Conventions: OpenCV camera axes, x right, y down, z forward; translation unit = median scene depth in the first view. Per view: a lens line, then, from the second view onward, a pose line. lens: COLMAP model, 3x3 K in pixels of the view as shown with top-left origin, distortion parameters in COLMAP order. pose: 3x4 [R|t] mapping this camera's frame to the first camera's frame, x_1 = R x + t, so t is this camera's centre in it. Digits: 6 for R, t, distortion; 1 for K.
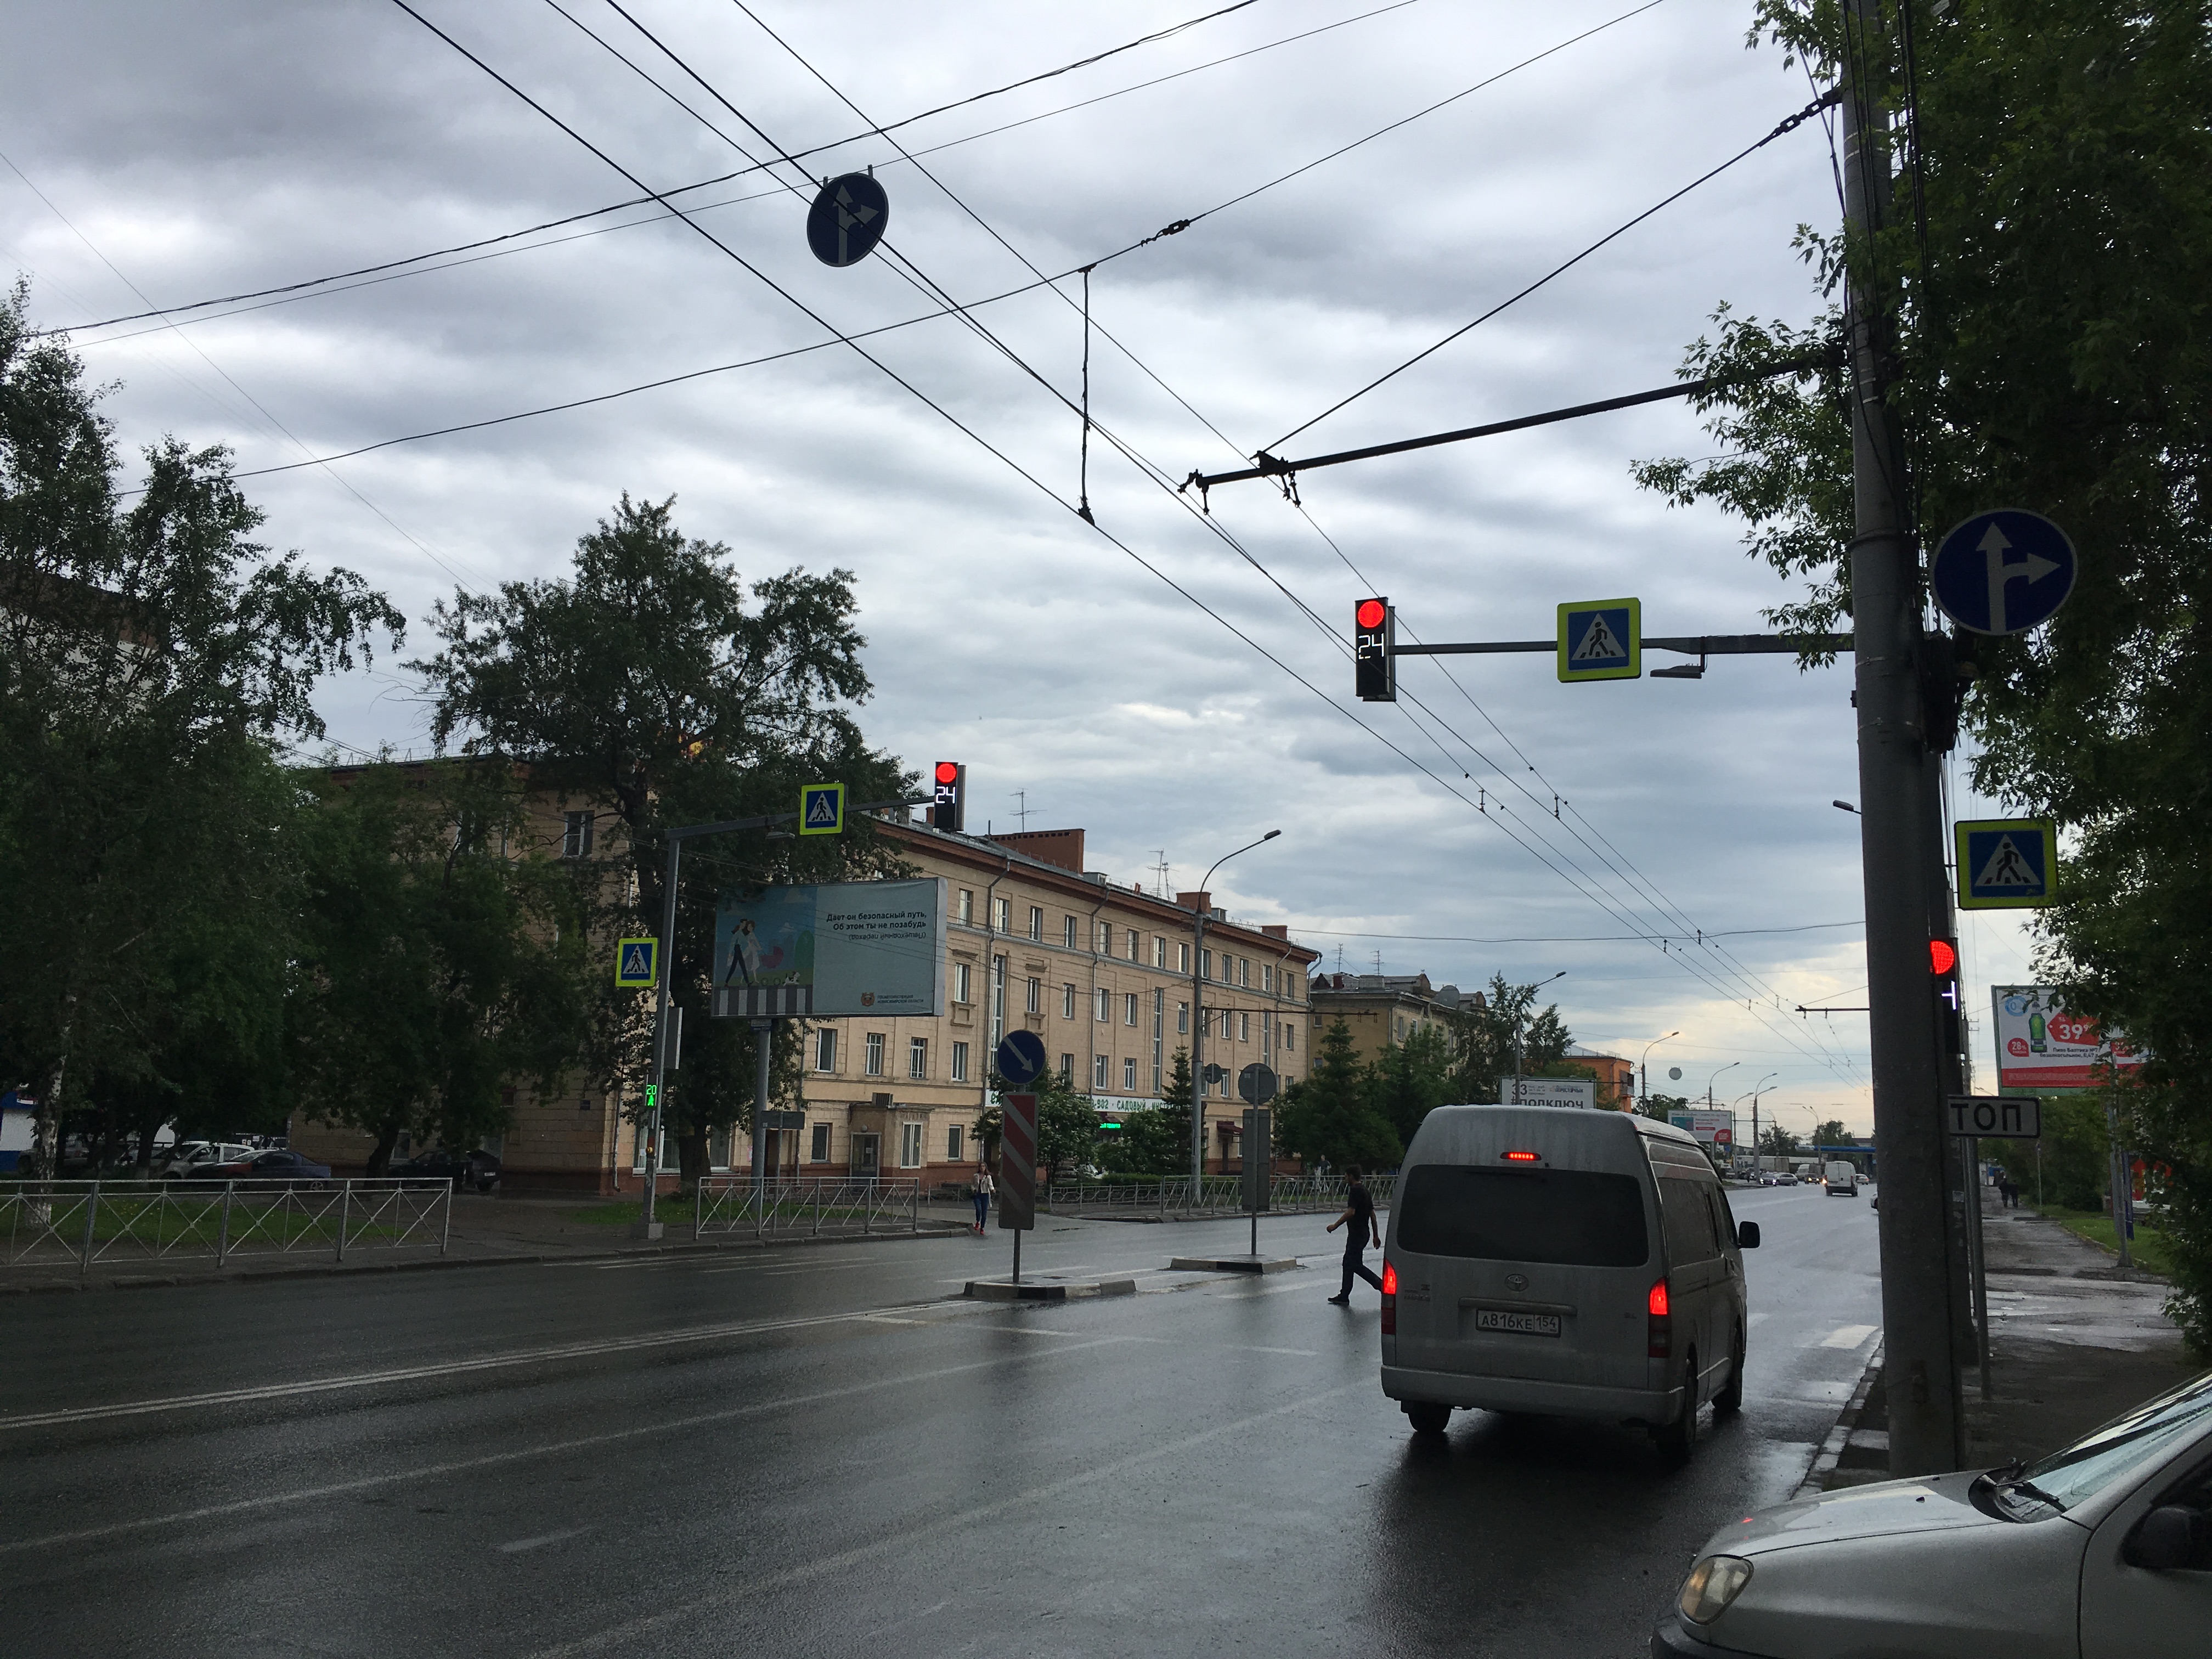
lens RADIAL K [[1886.1, 0, 1106.0], [0, 1886.1, 829.5], [0, 0, 1]] dist [0.038409, 0.002126]
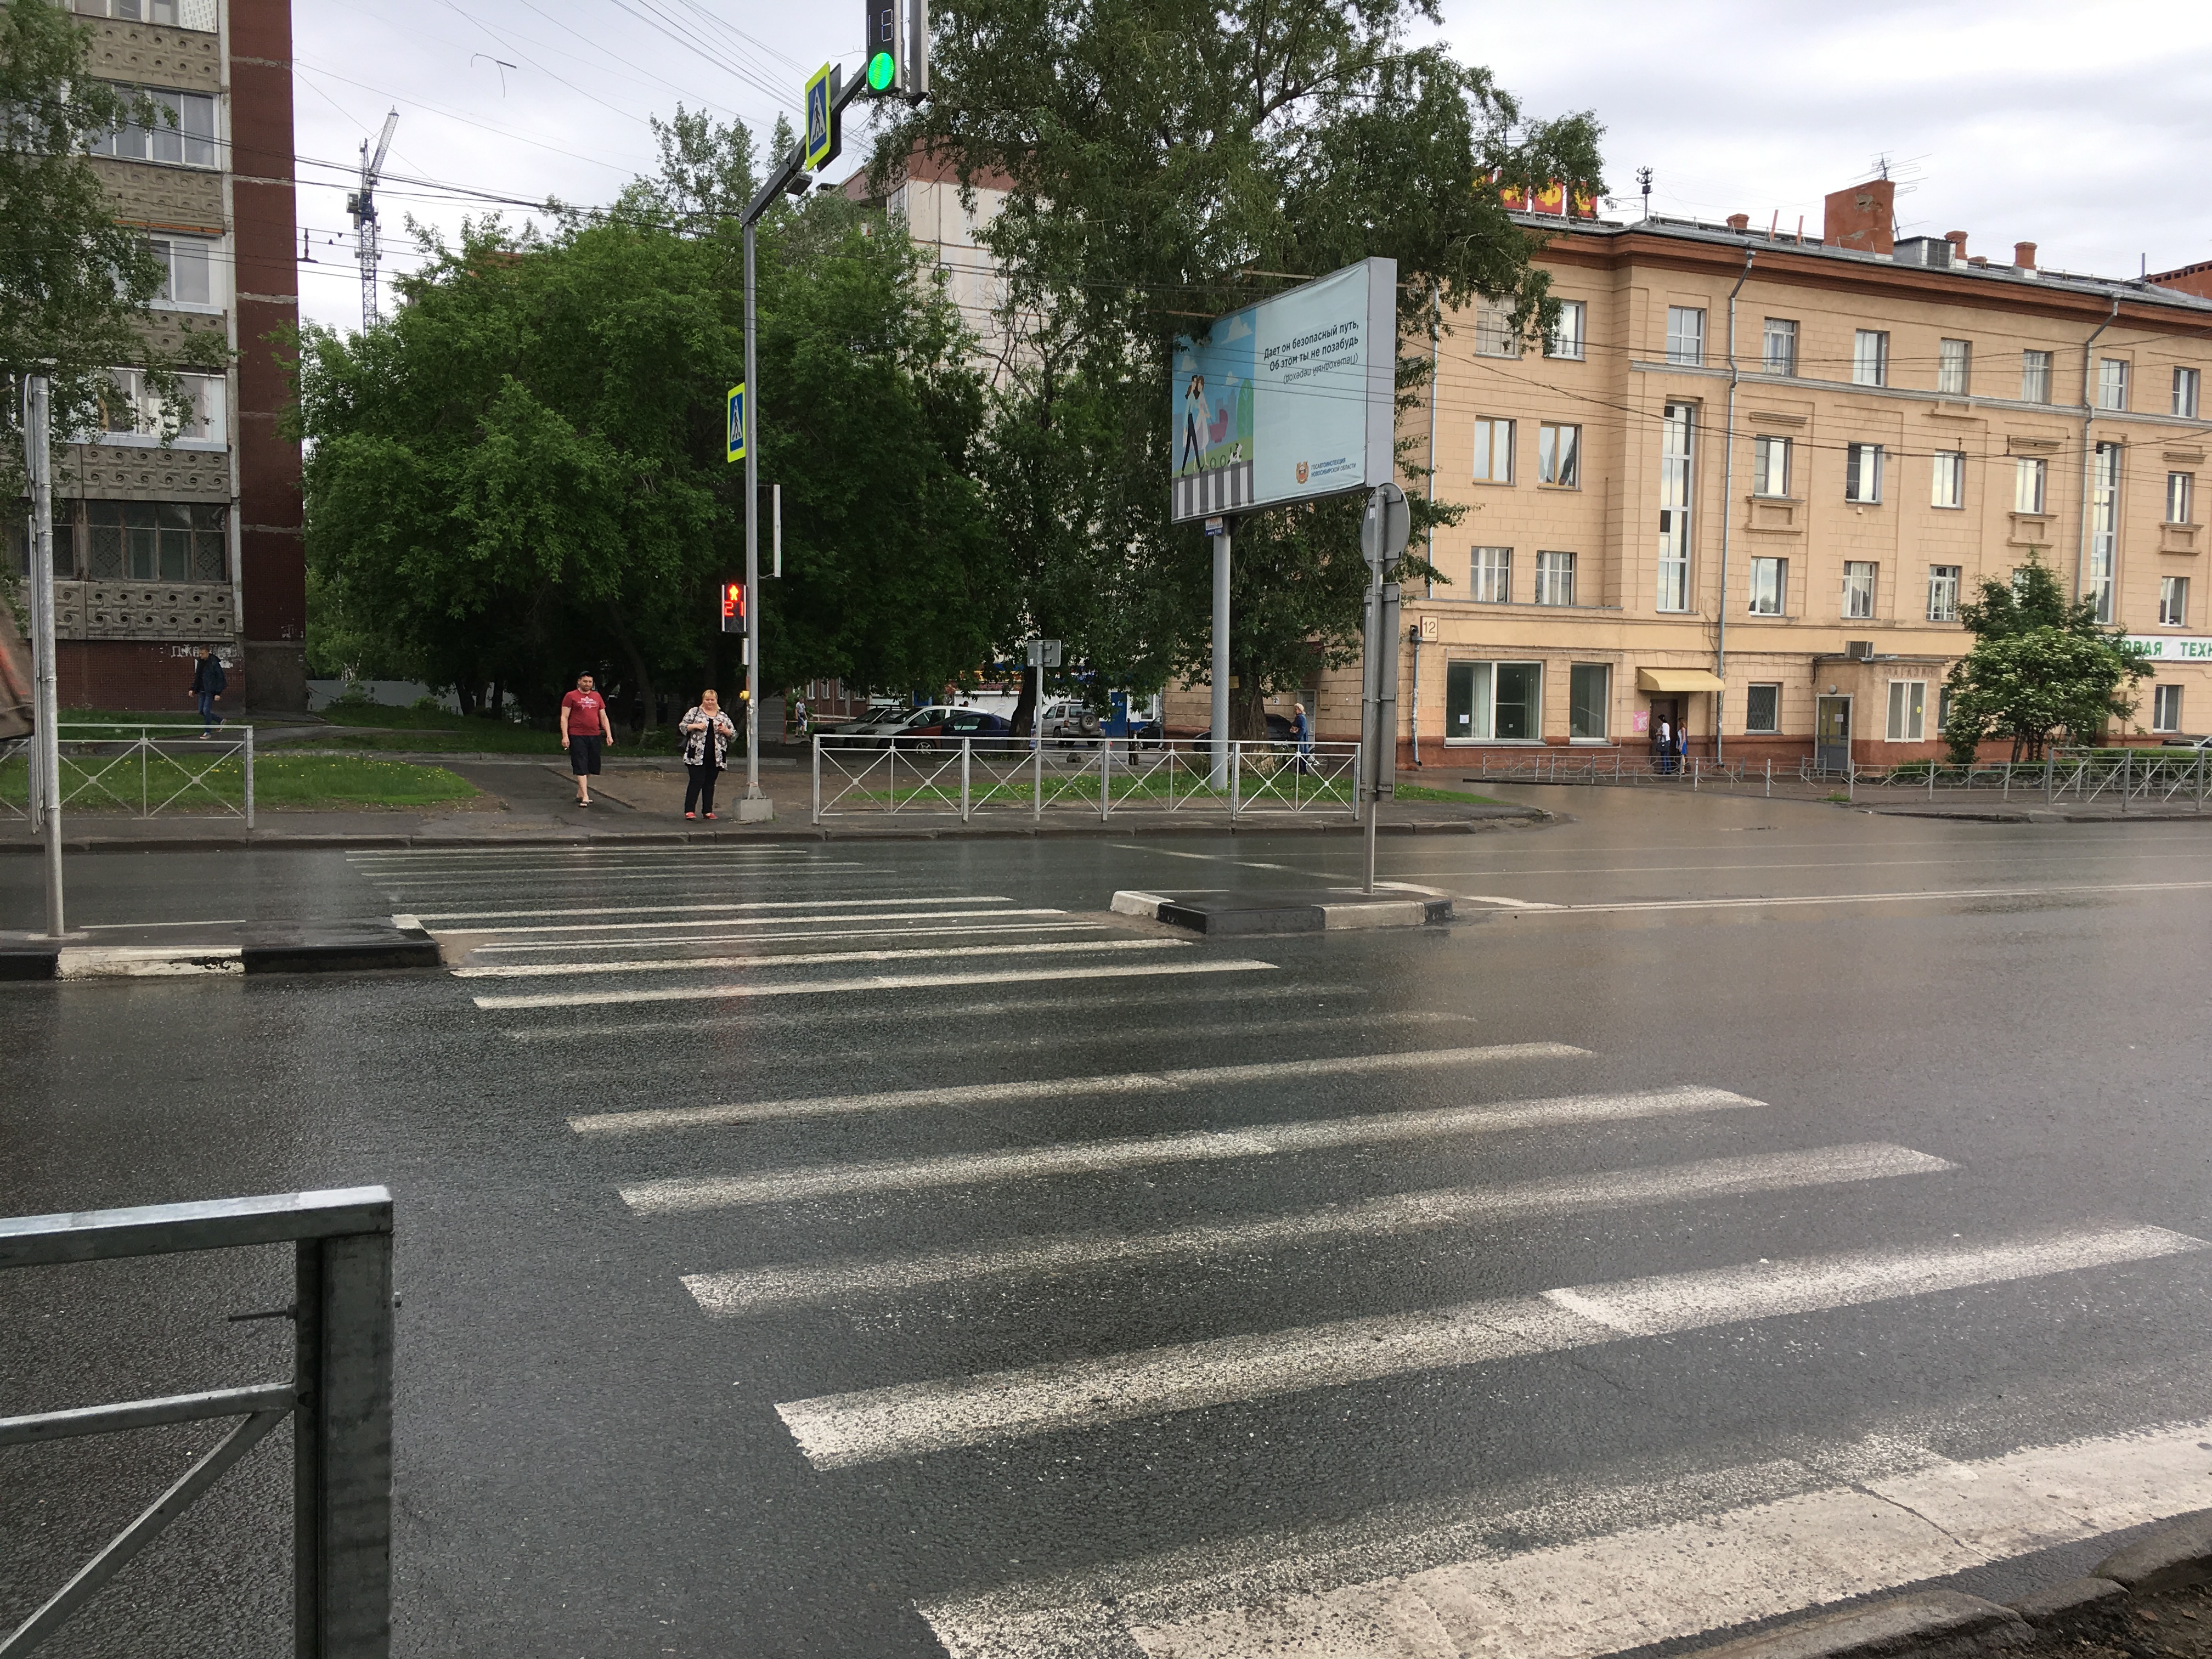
lens RADIAL K [[1870.6, 0, 1113.1], [0, 1870.6, 819.7], [0, 0, 1]] dist [0.083982, -0.109274]
pose [[0.767635, 0.028539, -0.640251, 0.132366], [0.108063, 0.978941, 0.173199, 0.048547], [0.631711, -0.202141, 0.748385, 0.250135]]
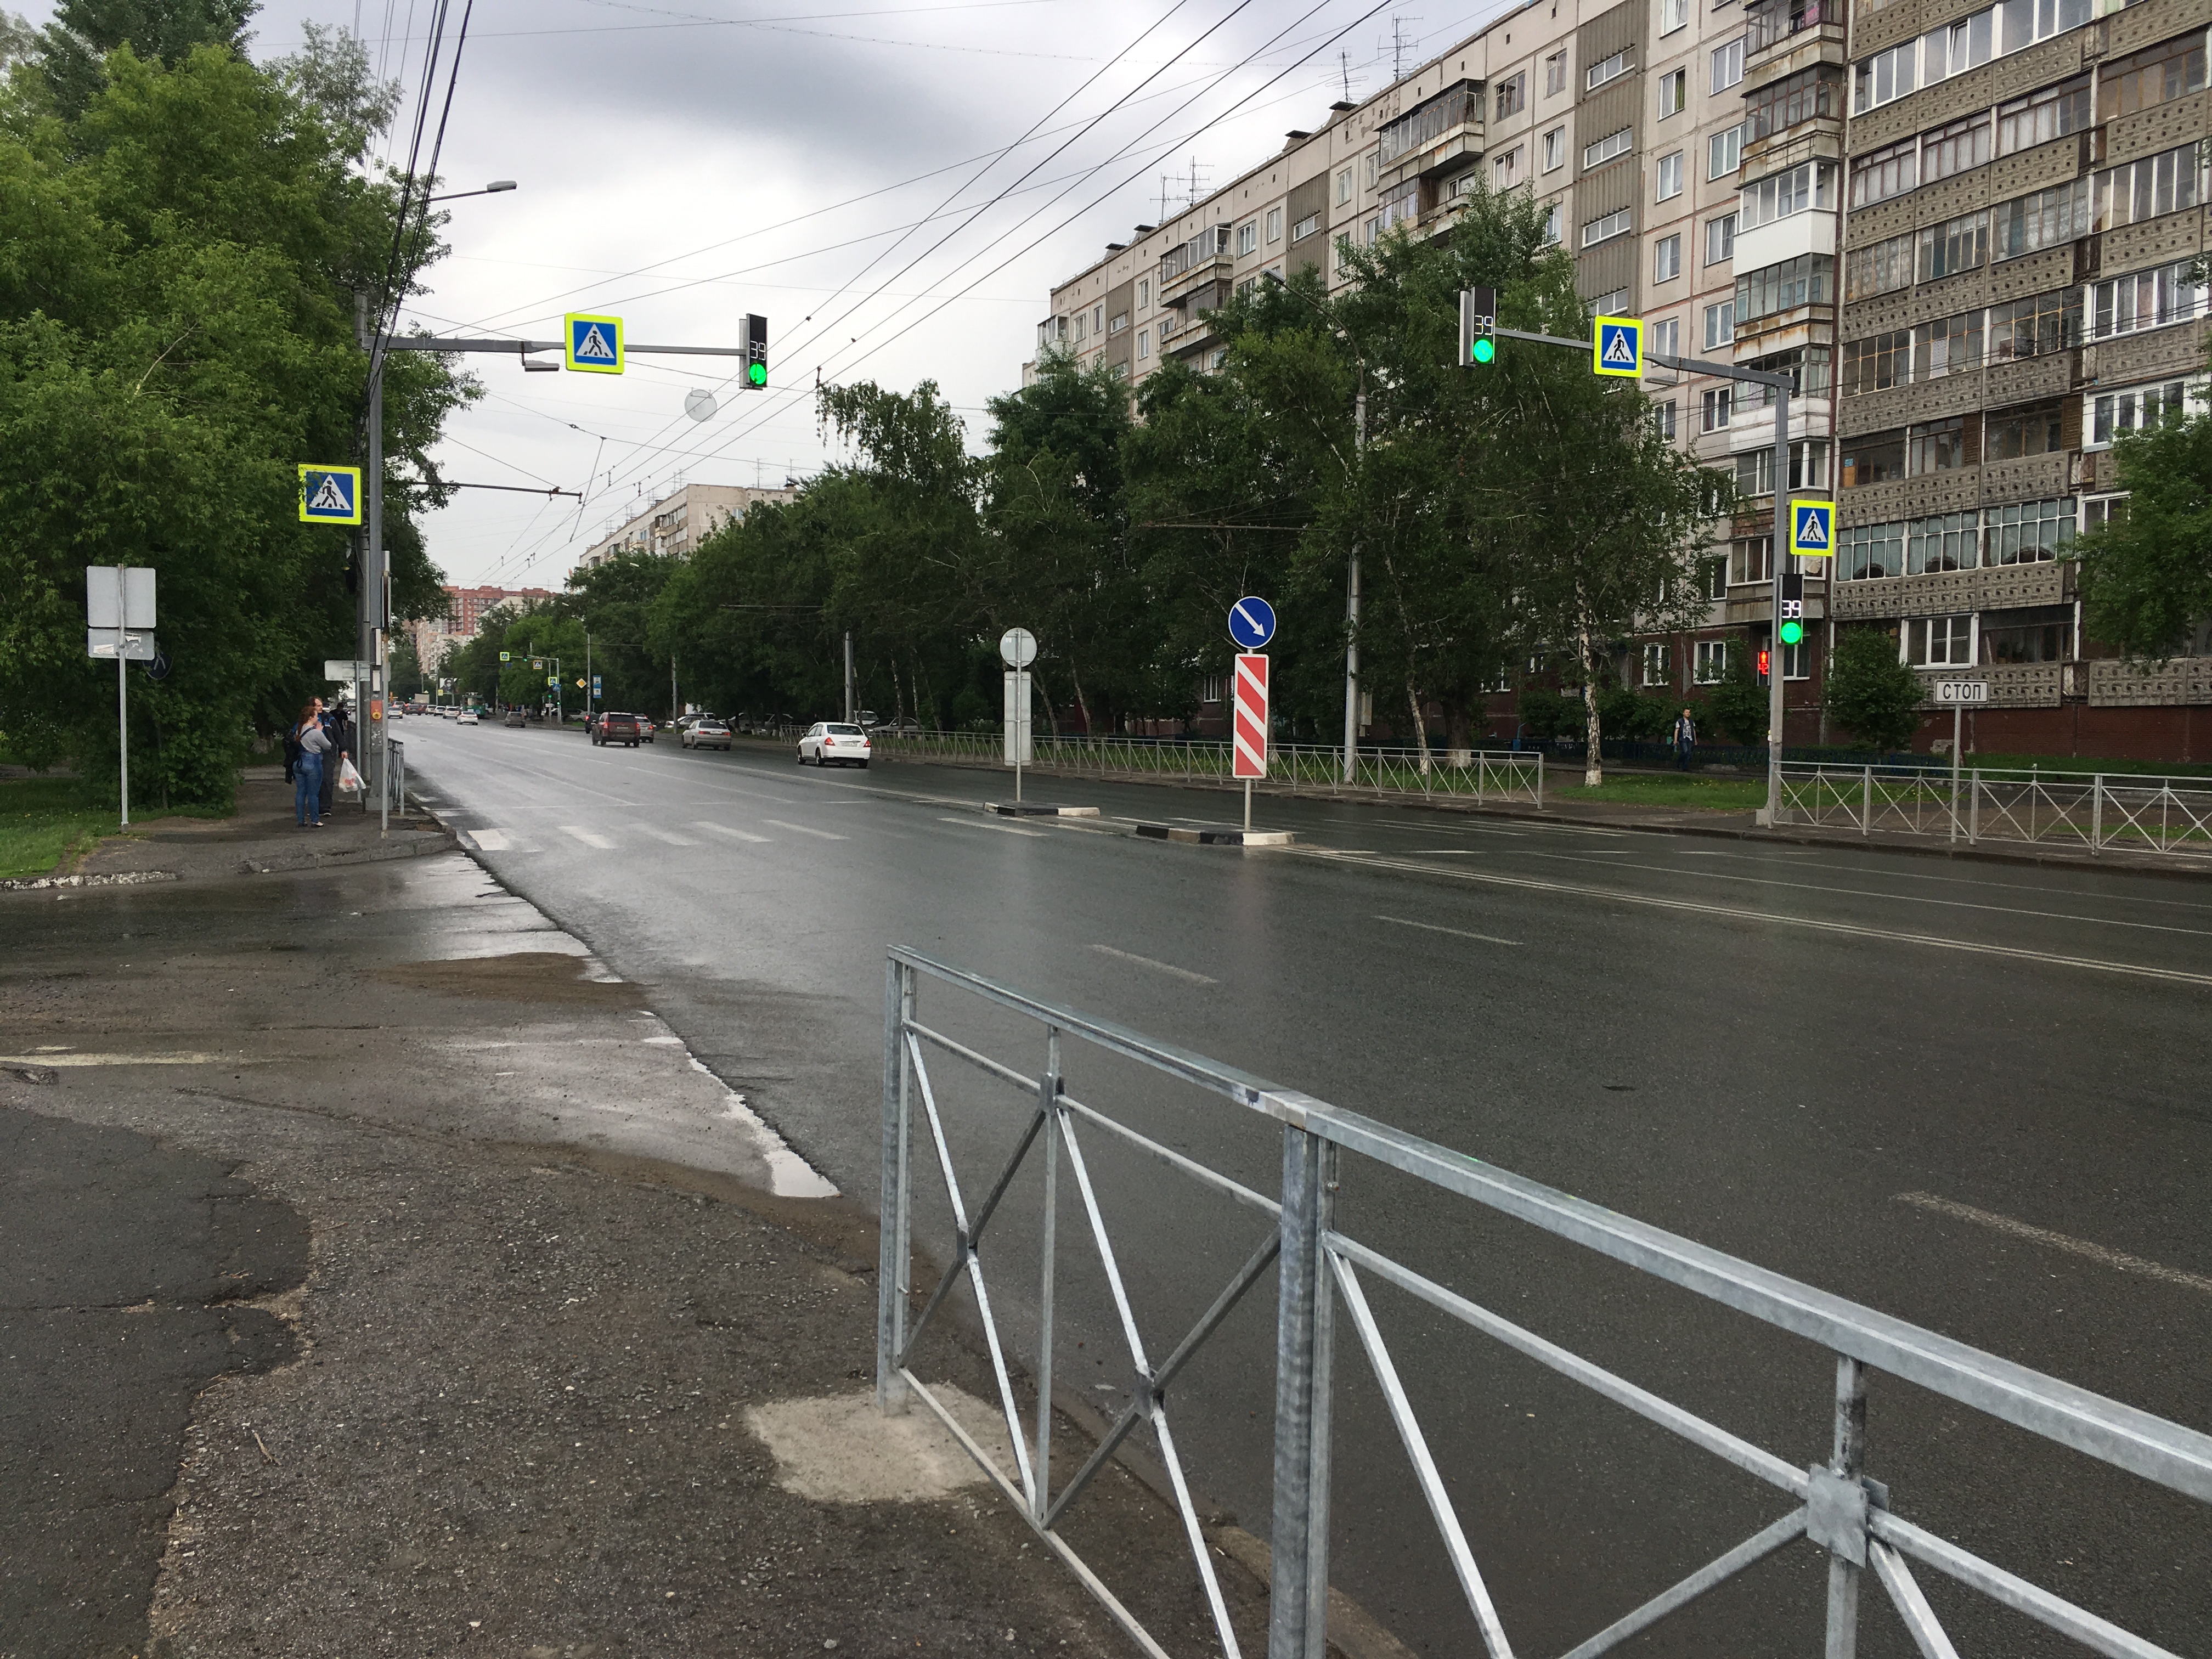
lens RADIAL K [[1870.6, 0, 1113.1], [0, 1870.6, 819.7], [0, 0, 1]] dist [0.083982, -0.109274]
pose [[-0.680141, 0.000116, -0.733081, 0.289419], [0.090093, 0.992433, -0.083429, 0.114771], [0.727524, -0.122789, -0.675005, 0.611671]]
